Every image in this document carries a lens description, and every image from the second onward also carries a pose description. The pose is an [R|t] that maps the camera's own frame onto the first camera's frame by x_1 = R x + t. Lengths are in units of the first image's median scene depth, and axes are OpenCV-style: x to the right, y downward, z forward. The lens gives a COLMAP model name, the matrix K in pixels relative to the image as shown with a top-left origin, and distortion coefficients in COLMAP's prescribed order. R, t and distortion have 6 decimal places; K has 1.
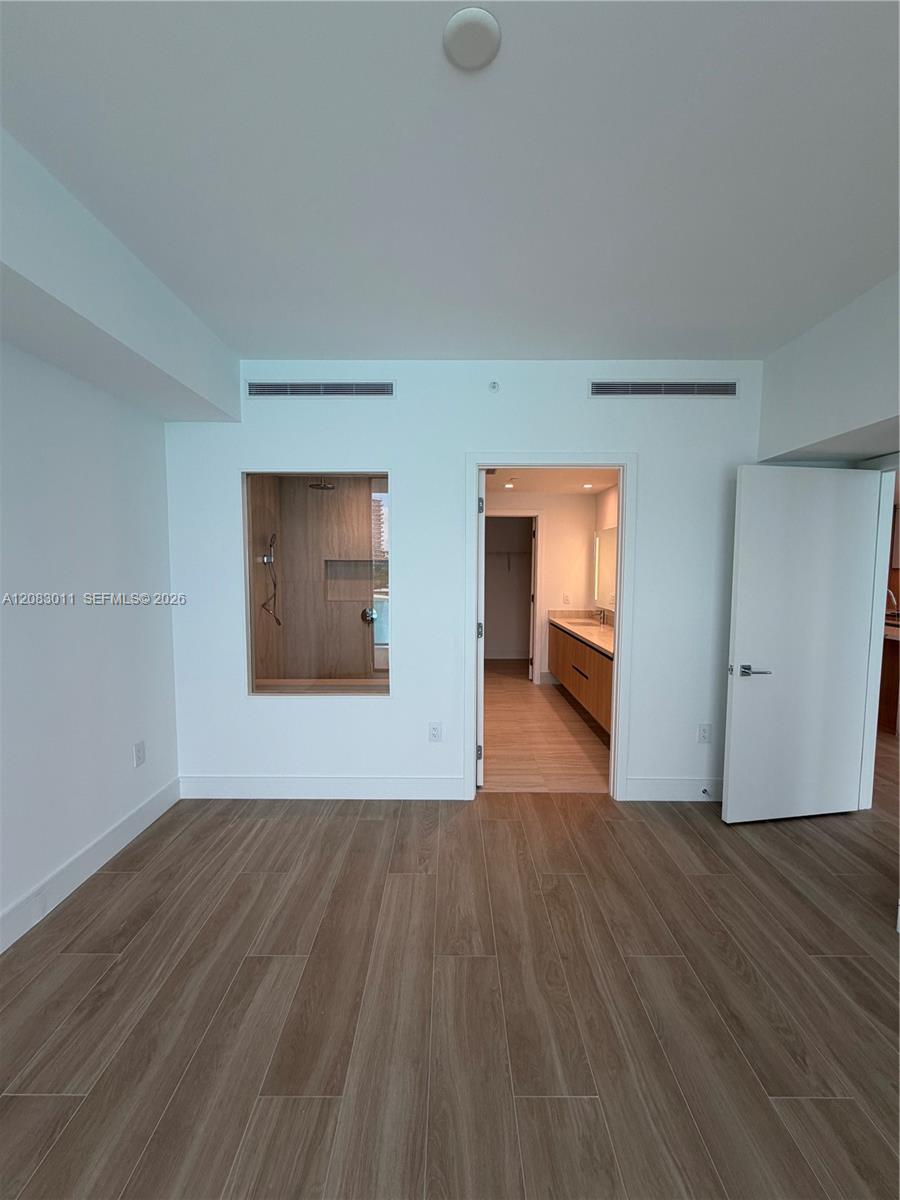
lens RADIAL K [[477.9, 0, 449.7], [0, 477.9, 599.0], [0, 0, 1]] dist [0.000591, 0.000307]
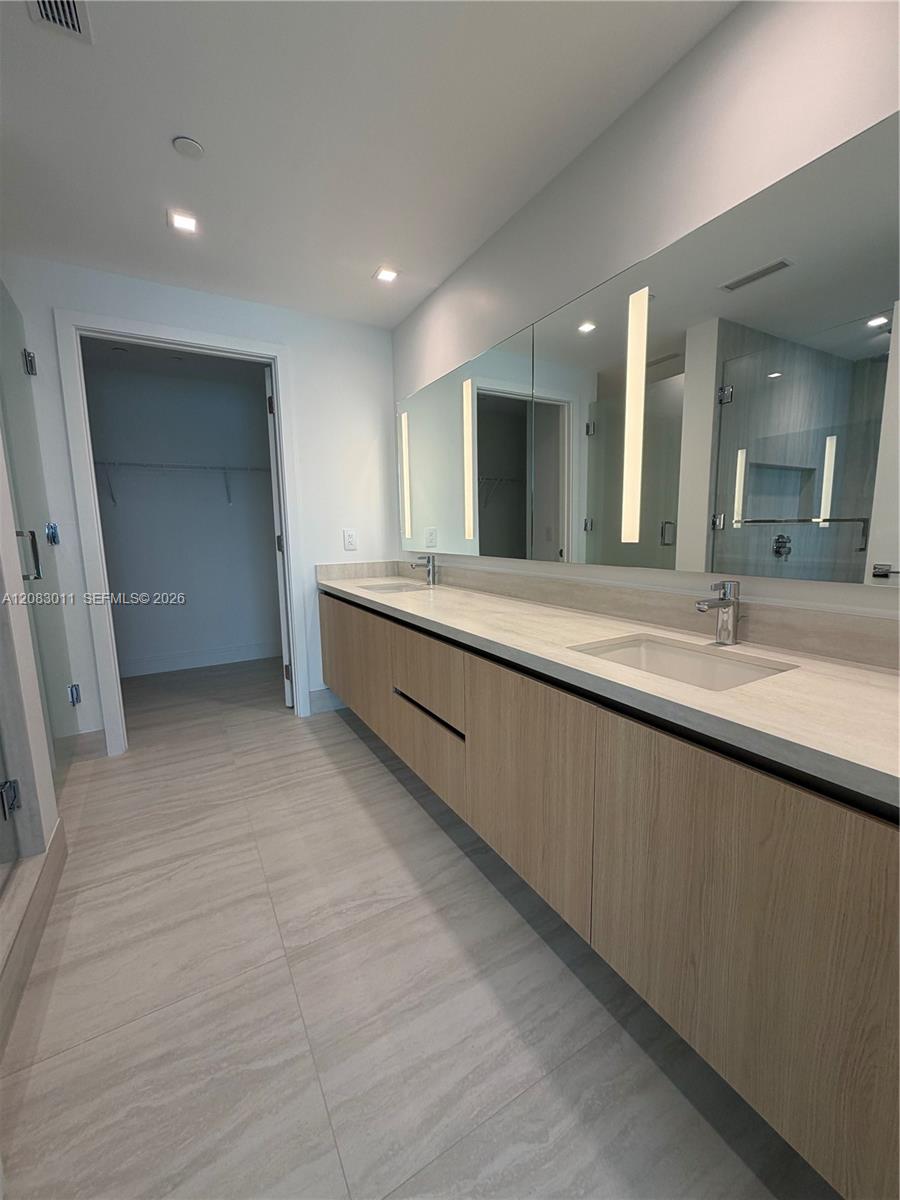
lens RADIAL K [[477.9, 0, 449.7], [0, 477.9, 599.0], [0, 0, 1]] dist [0.000591, 0.000307]
pose [[0.866142, -0.092495, 0.491165, 0.082942], [0.056132, 0.994511, 0.088298, 0.022288], [-0.496636, -0.048908, 0.866580, 0.509595]]
